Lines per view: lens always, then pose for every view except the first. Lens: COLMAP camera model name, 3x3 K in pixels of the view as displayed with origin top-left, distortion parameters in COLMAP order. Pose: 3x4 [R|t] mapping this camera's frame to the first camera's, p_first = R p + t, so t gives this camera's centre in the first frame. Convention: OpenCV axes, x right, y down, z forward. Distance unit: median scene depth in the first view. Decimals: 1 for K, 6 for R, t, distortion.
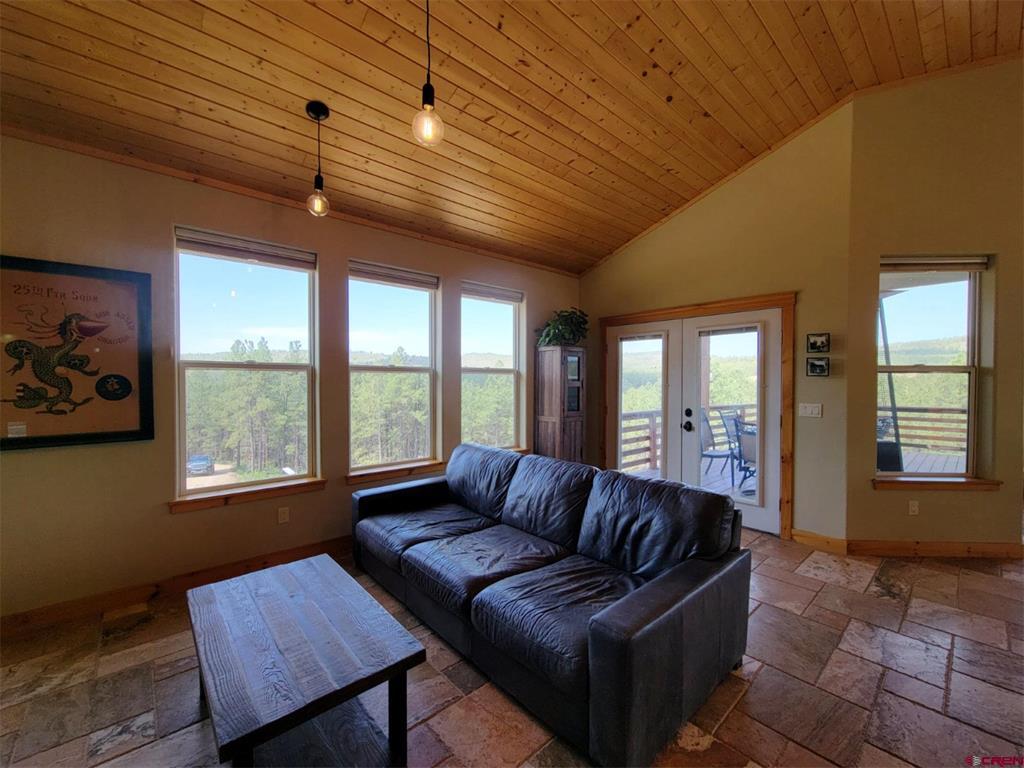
lens RADIAL K [[420.0, 0, 516.1], [0, 420.0, 386.5], [0, 0, 1]] dist [-0.001986, -0.000057]
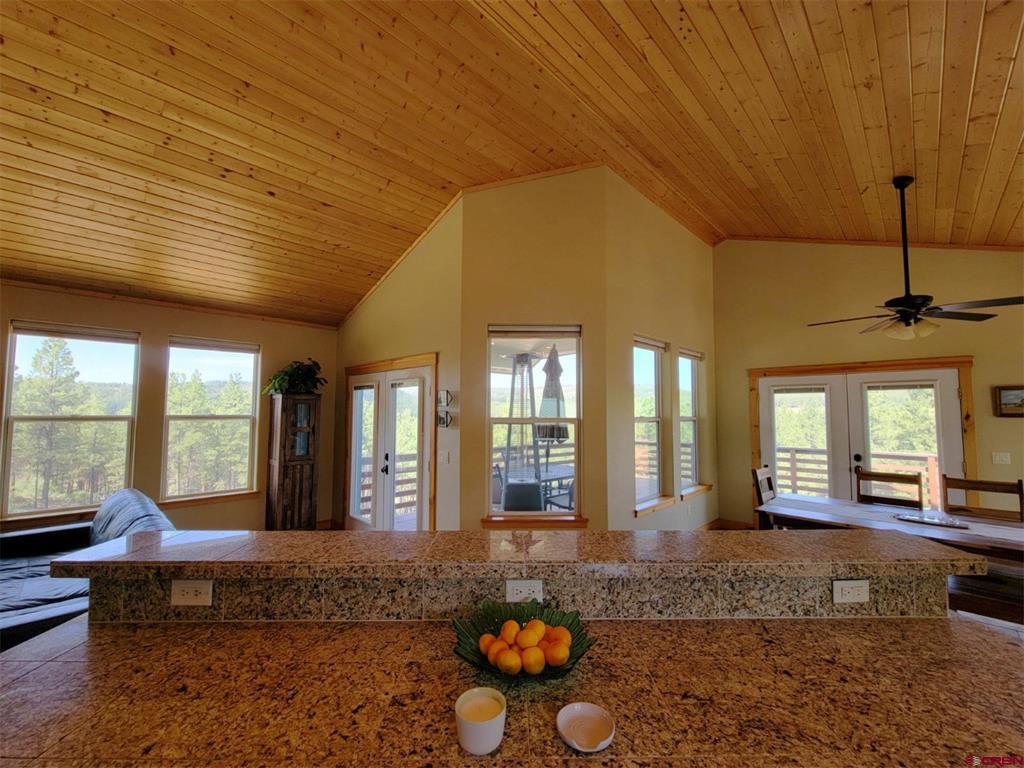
lens RADIAL K [[420.0, 0, 516.1], [0, 420.0, 386.5], [0, 0, 1]] dist [-0.001986, -0.000057]
pose [[0.997694, 0.006484, 0.067558, 0.718860], [-0.001264, 0.997028, -0.077024, -0.039339], [-0.067857, 0.076761, 0.994738, -0.132256]]
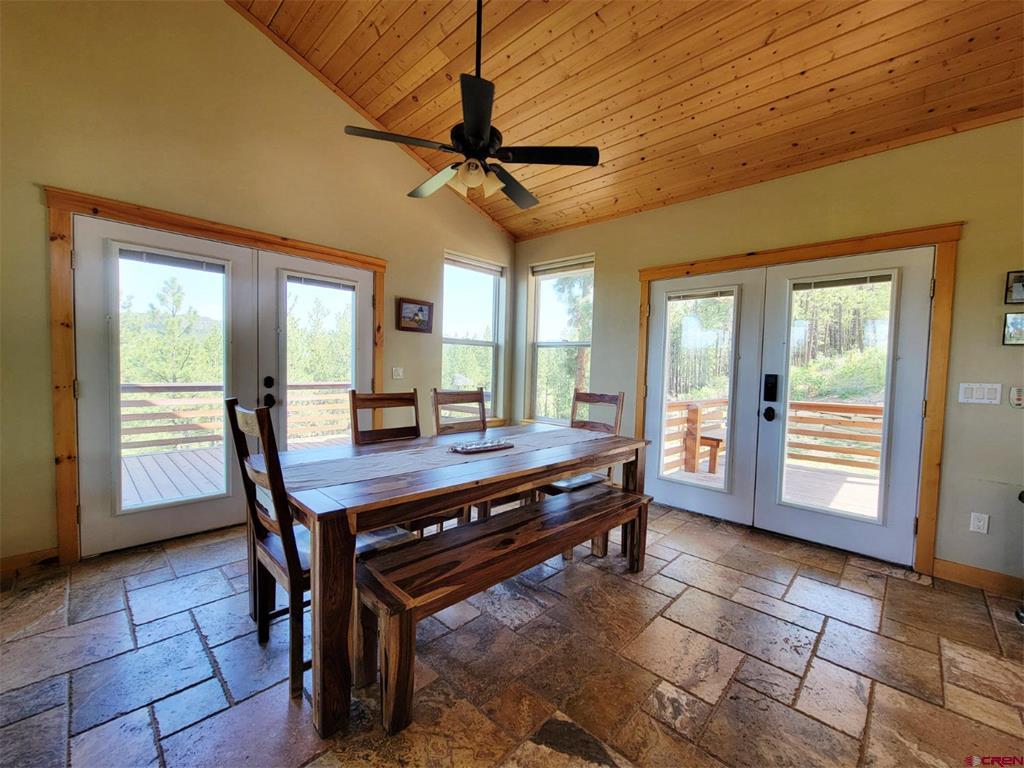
lens RADIAL K [[420.0, 0, 516.1], [0, 420.0, 386.5], [0, 0, 1]] dist [-0.001986, -0.000057]
pose [[-0.077932, -0.050134, 0.995697, 0.952017], [-0.010379, 0.998721, 0.049474, 0.033711], [-0.996905, -0.006478, -0.078353, 0.601624]]
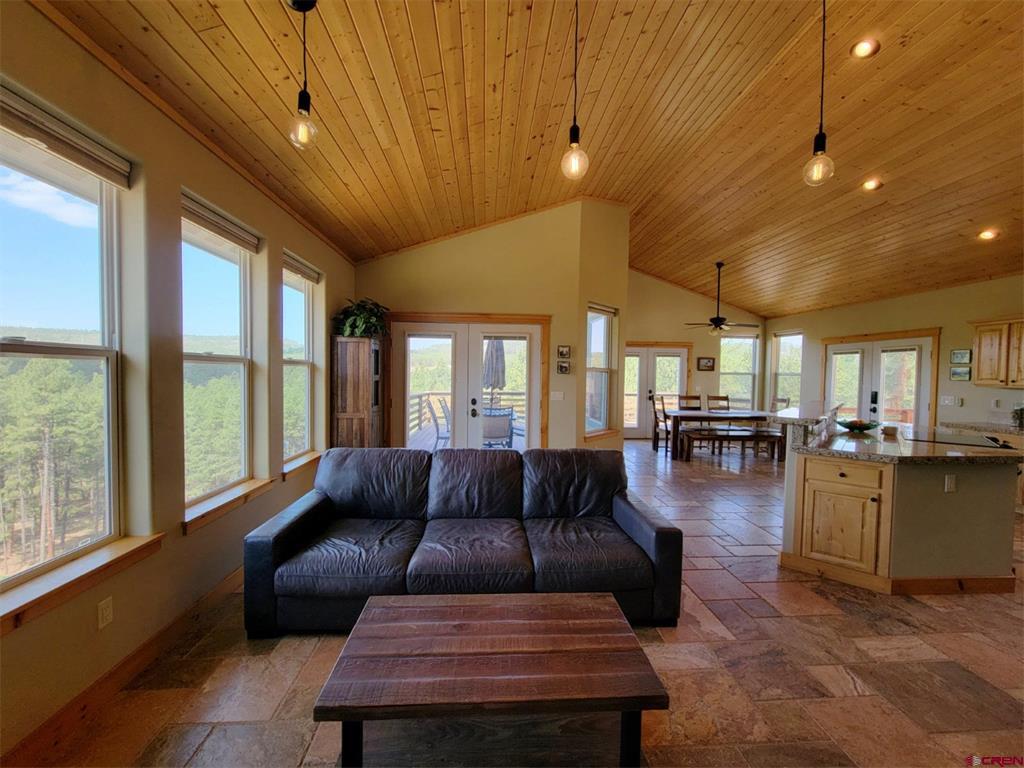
lens RADIAL K [[420.0, 0, 516.1], [0, 420.0, 386.5], [0, 0, 1]] dist [-0.001986, -0.000057]
pose [[0.613029, -0.017451, 0.789868, -0.509571], [-0.001782, 0.999723, 0.023470, -0.011325], [-0.790059, -0.015795, 0.612828, 0.169236]]
